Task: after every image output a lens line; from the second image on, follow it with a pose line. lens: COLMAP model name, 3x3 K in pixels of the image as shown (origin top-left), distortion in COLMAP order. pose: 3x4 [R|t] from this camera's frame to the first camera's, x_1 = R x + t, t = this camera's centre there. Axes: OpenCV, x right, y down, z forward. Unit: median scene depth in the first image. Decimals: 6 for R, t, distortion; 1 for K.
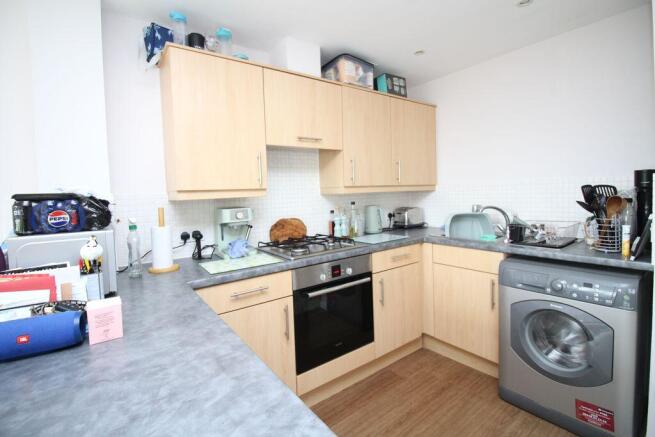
lens RADIAL K [[306.9, 0, 327.9], [0, 306.9, 205.9], [0, 0, 1]] dist [0.001814, -0.011536]
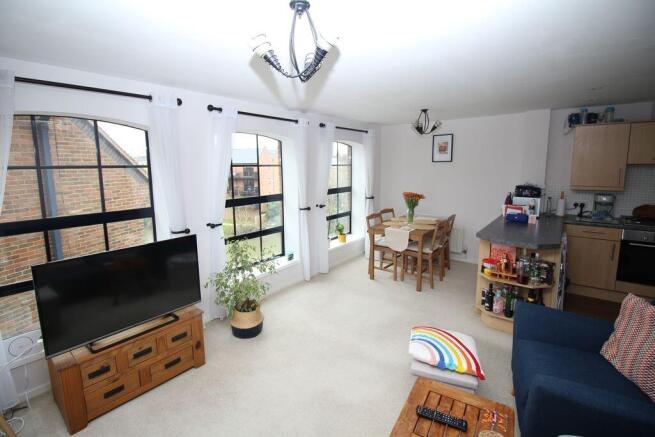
lens RADIAL K [[306.9, 0, 327.9], [0, 306.9, 205.9], [0, 0, 1]] dist [0.001814, -0.011536]
pose [[0.255540, 0.167343, -0.952205, 1.300487], [-0.041406, 0.985897, 0.162152, -0.196821], [0.965911, -0.002009, 0.258865, -1.440335]]
